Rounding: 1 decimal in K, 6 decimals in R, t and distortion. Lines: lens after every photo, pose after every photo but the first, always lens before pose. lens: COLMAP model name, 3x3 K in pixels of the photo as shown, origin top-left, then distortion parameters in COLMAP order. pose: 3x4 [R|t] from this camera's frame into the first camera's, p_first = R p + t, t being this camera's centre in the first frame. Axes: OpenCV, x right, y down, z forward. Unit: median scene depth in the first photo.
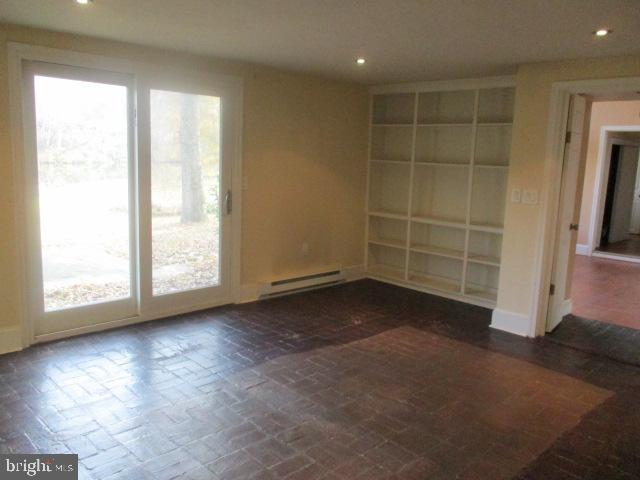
lens RADIAL K [[533.4, 0, 320.0], [0, 533.4, 240.0], [0, 0, 1]] dist [-0.012694, -0.005186]
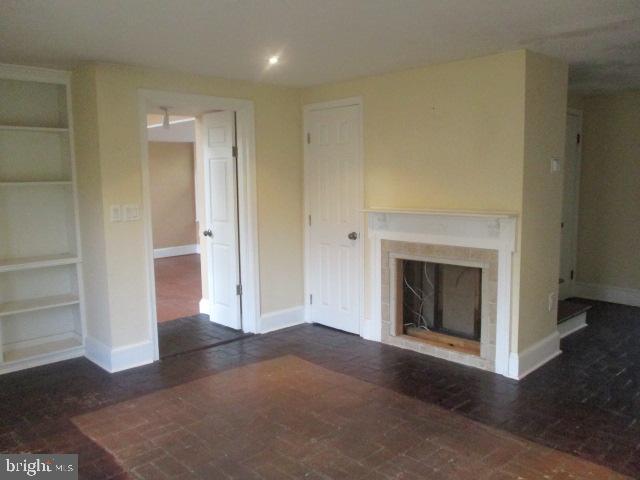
lens RADIAL K [[533.4, 0, 320.0], [0, 533.4, 240.0], [0, 0, 1]] dist [-0.012694, -0.005186]
pose [[-0.006416, -0.149108, 0.988800, -0.497232], [0.160950, 0.975774, 0.148188, -0.116474], [-0.986942, 0.160098, 0.017739, 0.665779]]
